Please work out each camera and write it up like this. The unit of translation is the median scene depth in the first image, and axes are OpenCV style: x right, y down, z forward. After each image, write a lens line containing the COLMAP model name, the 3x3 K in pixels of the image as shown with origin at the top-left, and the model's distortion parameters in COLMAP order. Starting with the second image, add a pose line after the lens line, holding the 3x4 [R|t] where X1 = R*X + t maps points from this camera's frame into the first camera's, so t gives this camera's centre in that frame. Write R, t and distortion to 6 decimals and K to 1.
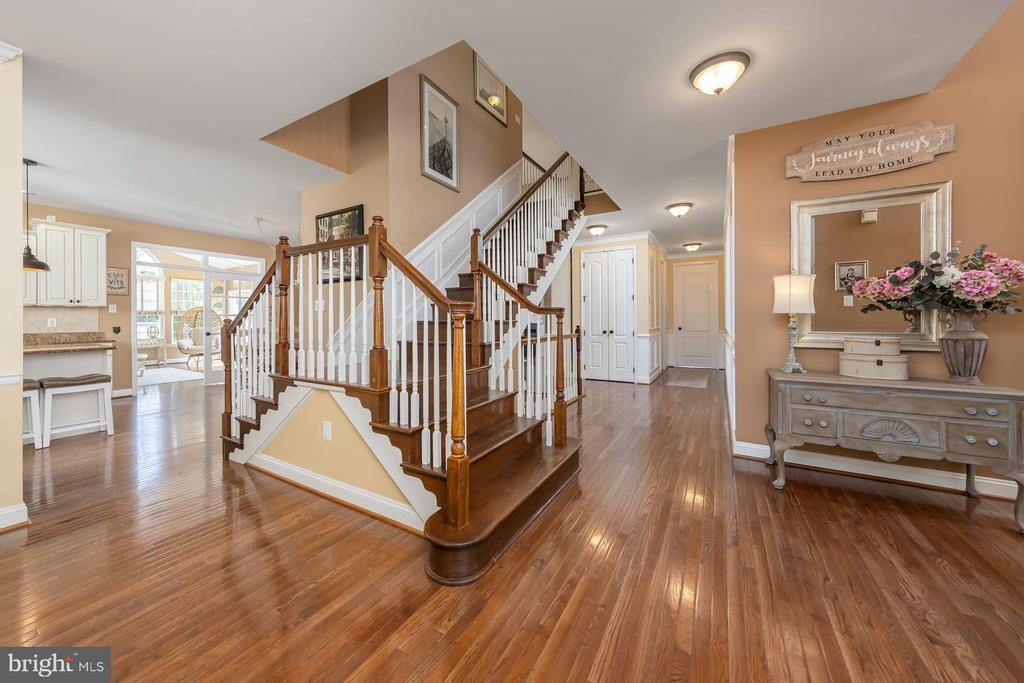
lens RADIAL K [[367.9, 0, 510.7], [0, 367.9, 323.8], [0, 0, 1]] dist [-0.010406, -0.000035]
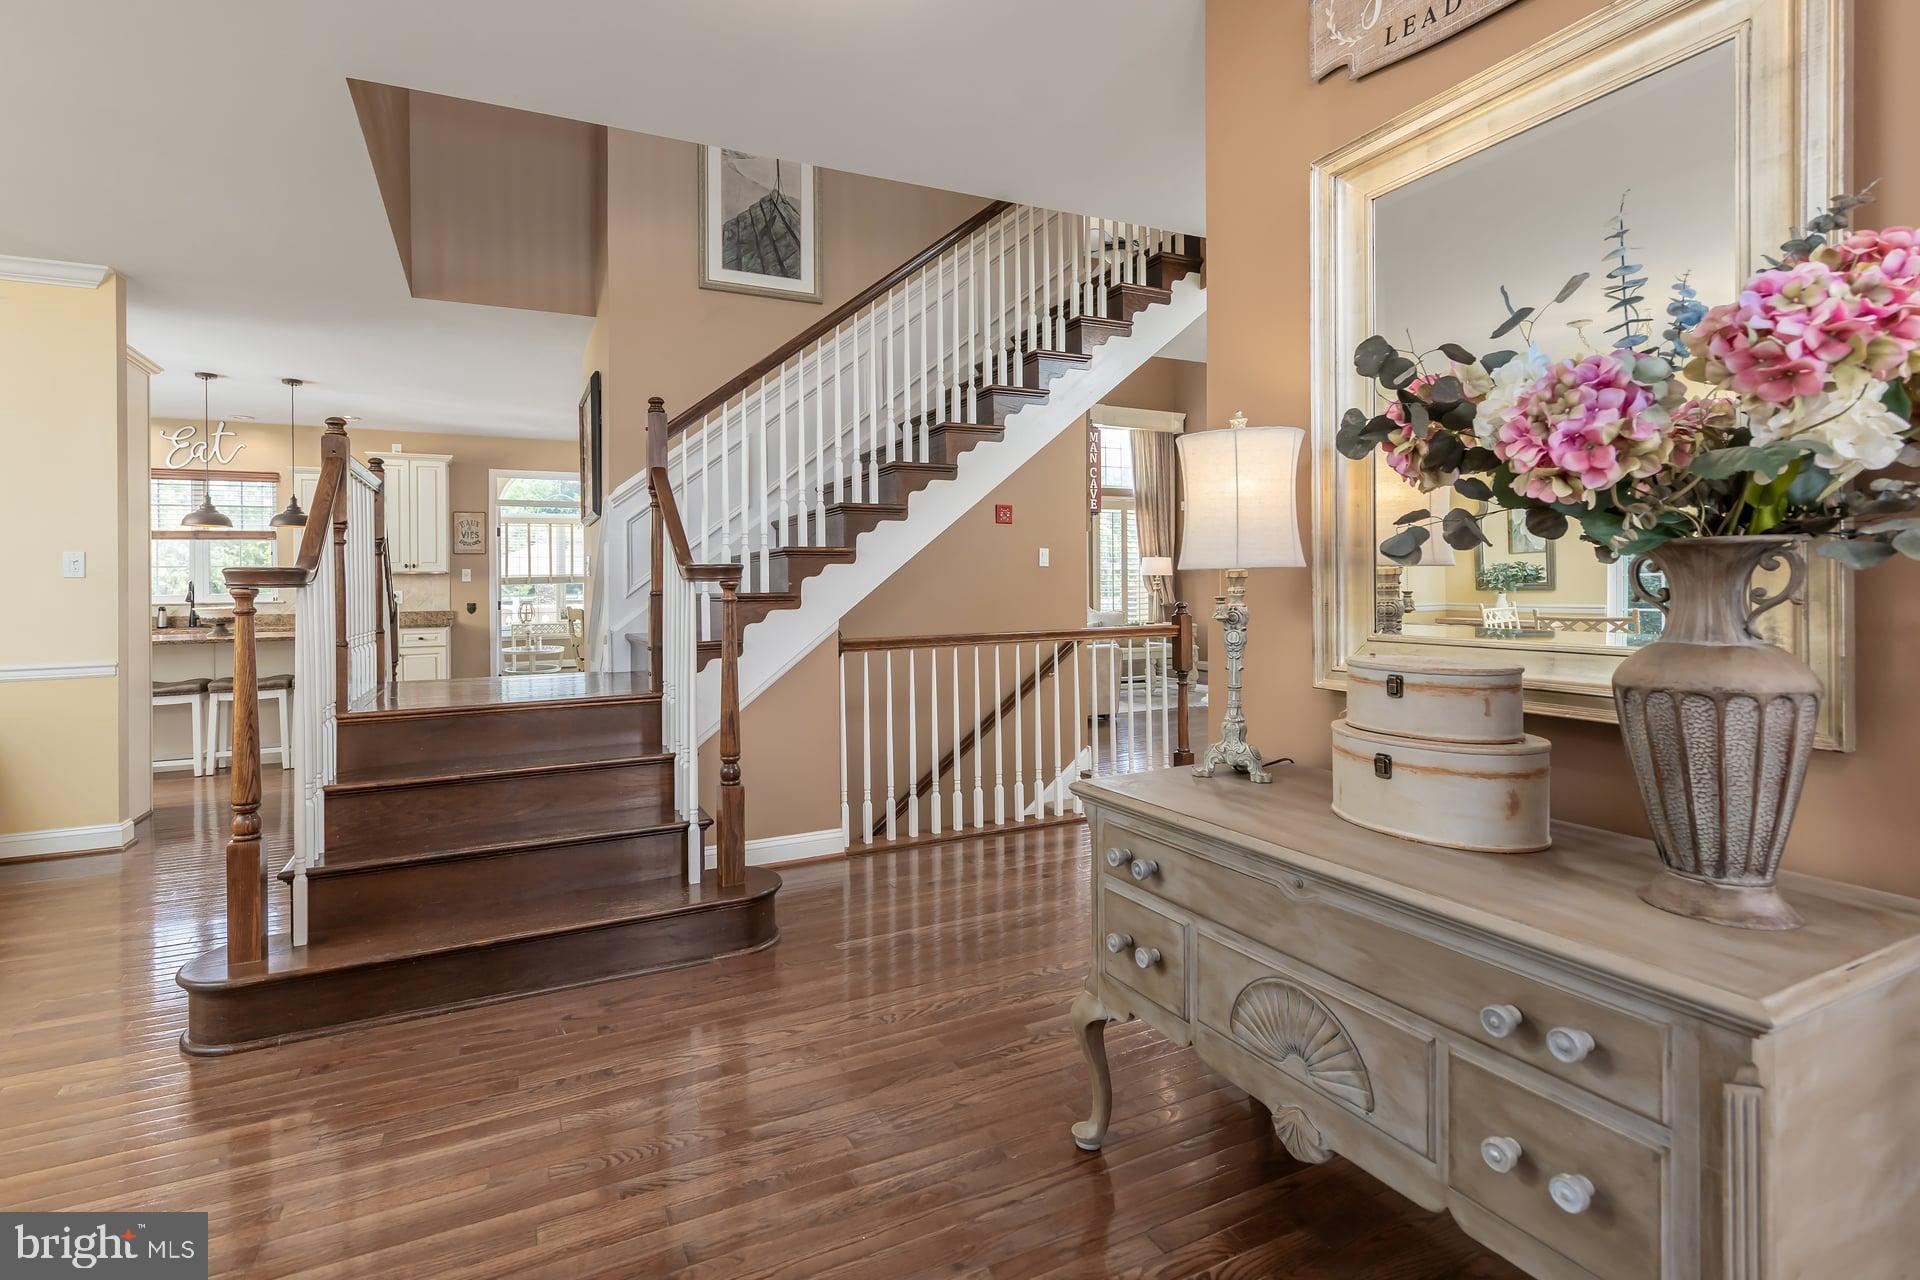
lens RADIAL K [[912.1, 0, 937.4], [0, 912.1, 590.1], [0, 0, 1]] dist [0.004338, 0.000589]
pose [[0.822240, -0.010403, -0.569046, 0.912123], [0.014763, 0.999886, 0.003053, -0.015901], [0.568949, -0.010911, 0.822300, 0.256136]]
